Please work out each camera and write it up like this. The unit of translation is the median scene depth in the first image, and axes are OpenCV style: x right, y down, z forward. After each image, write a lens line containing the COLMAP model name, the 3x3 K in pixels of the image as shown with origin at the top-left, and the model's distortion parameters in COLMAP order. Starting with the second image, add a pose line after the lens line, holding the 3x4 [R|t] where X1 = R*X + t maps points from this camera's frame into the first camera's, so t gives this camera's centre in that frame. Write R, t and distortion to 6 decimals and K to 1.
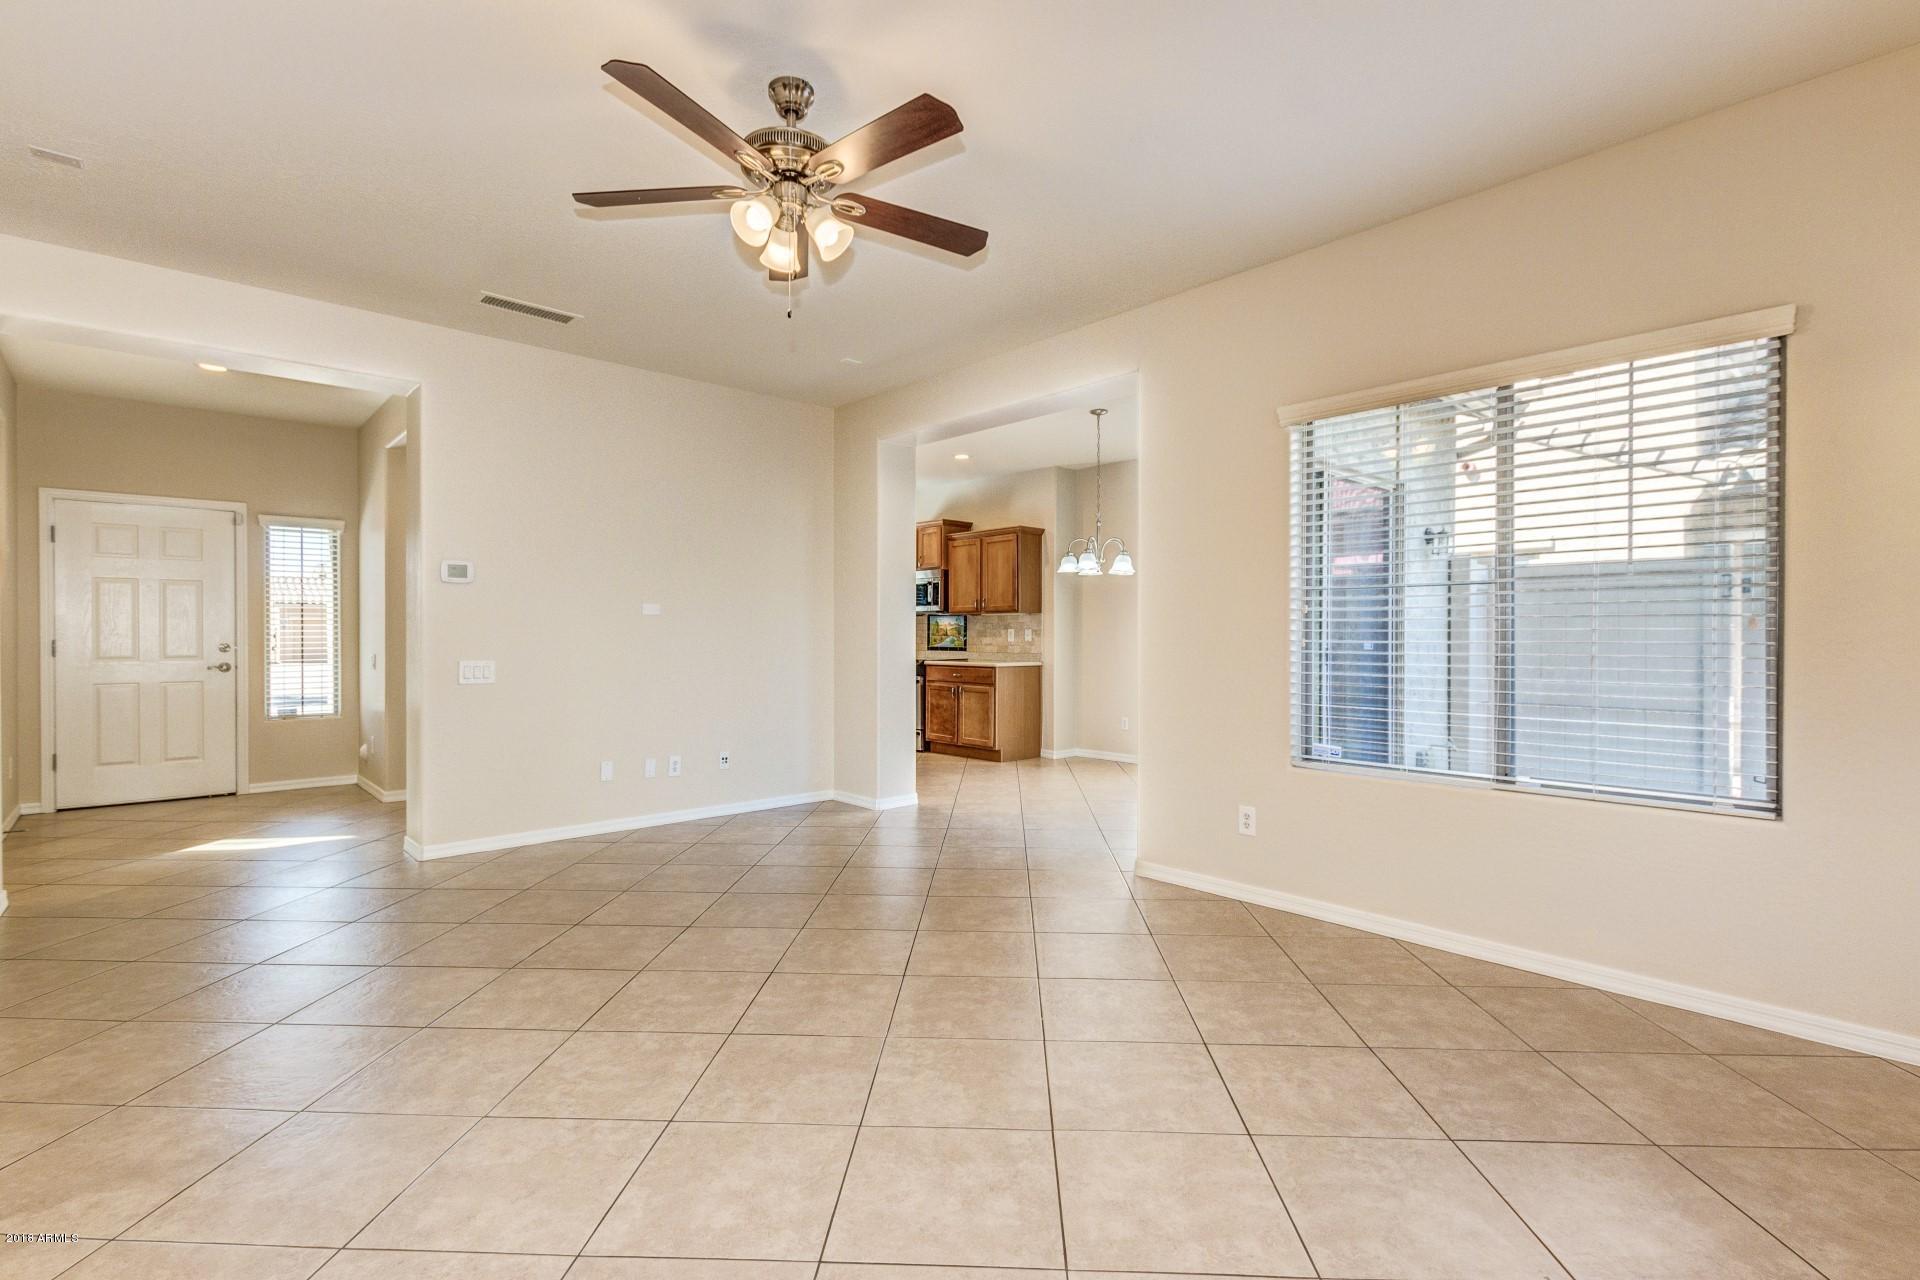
lens RADIAL K [[872.0, 0, 960.0], [0, 872.0, 640.0], [0, 0, 1]] dist [0.009280, -0.000044]
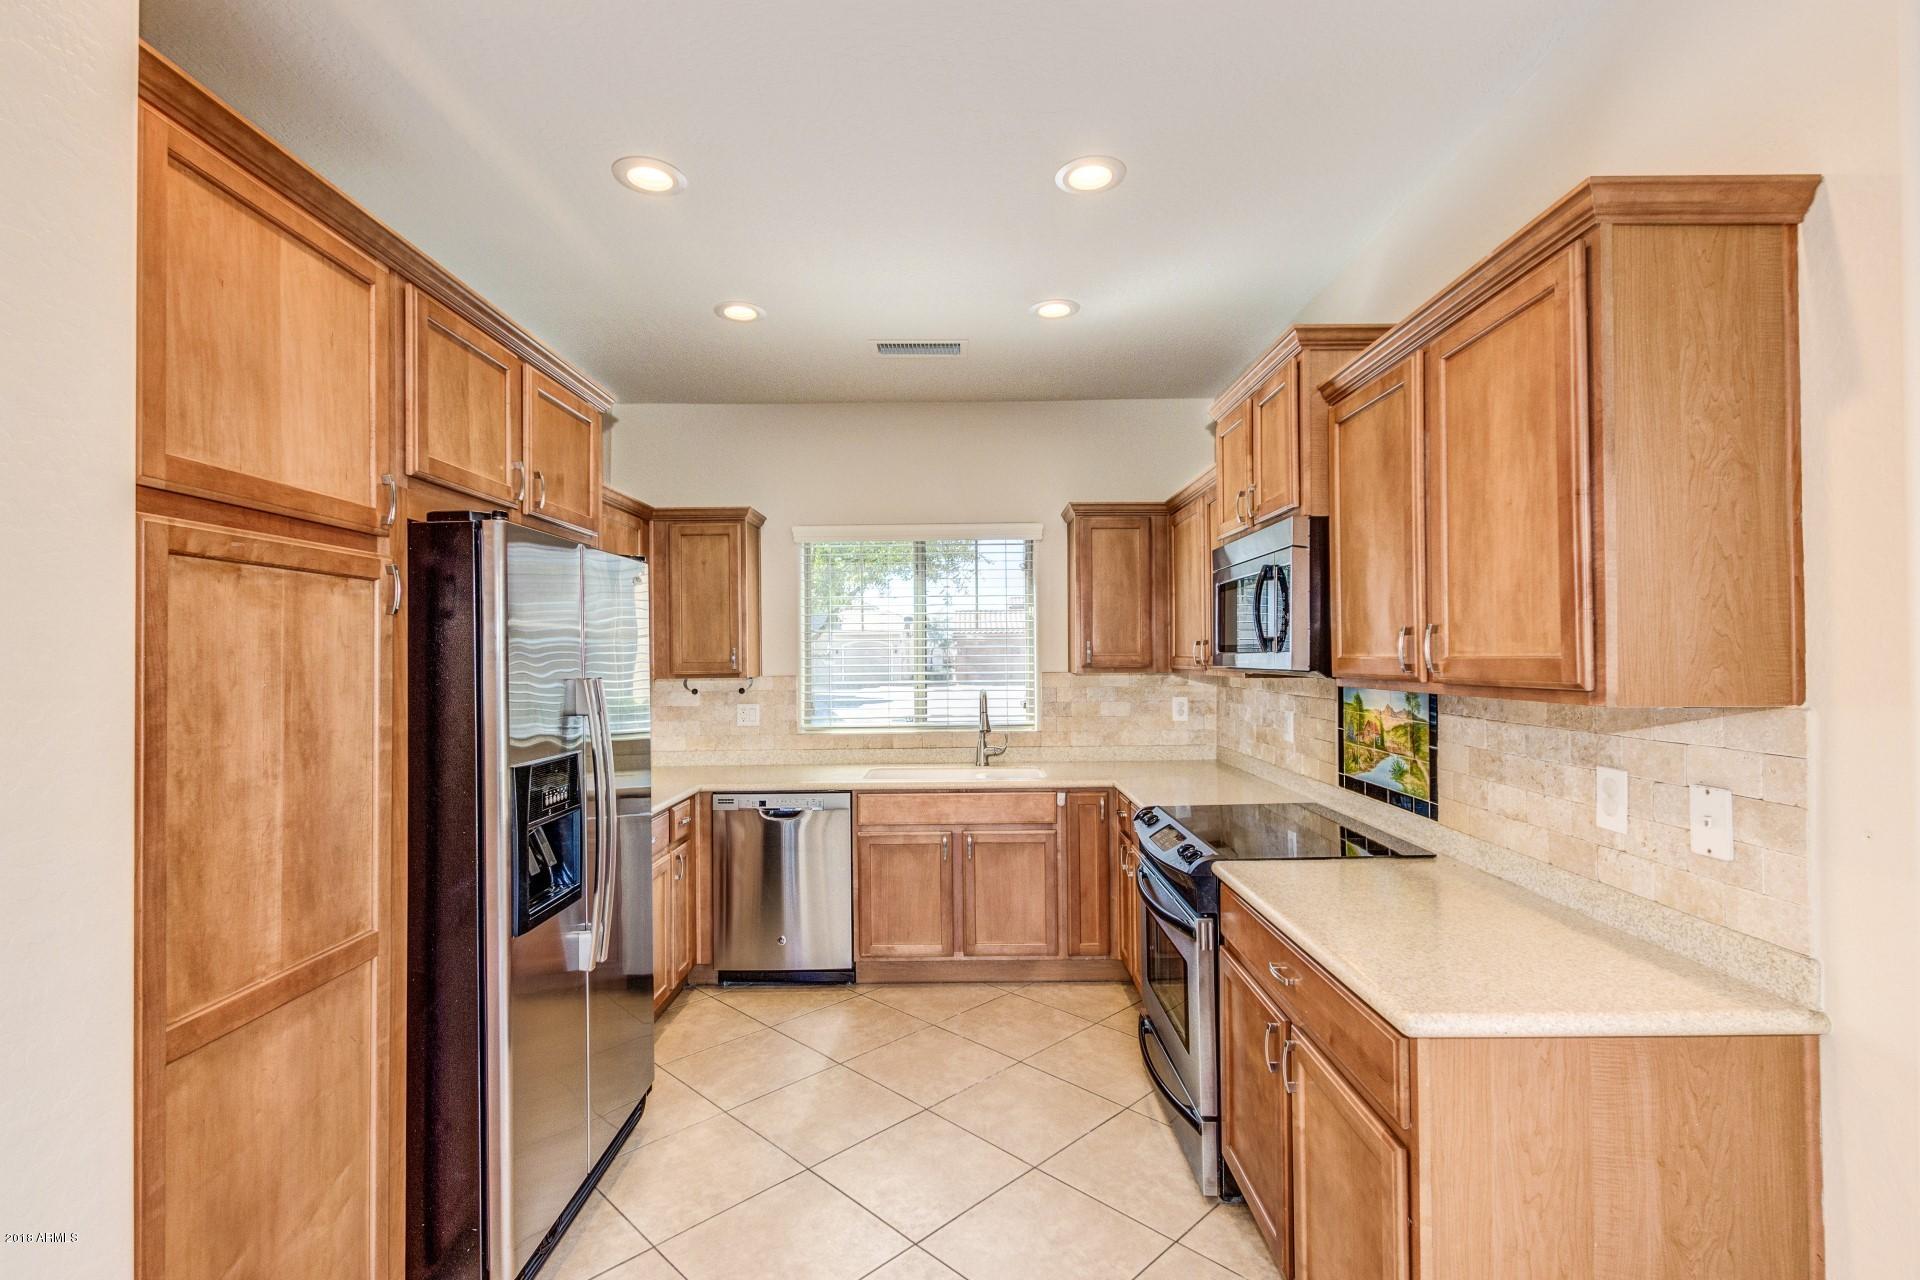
lens RADIAL K [[872.0, 0, 960.0], [0, 872.0, 640.0], [0, 0, 1]] dist [0.009280, -0.000044]
pose [[0.731989, -0.019627, -0.681034, 0.086505], [0.007778, 0.999761, -0.020452, -0.039173], [0.681272, 0.009673, 0.731966, 0.745133]]
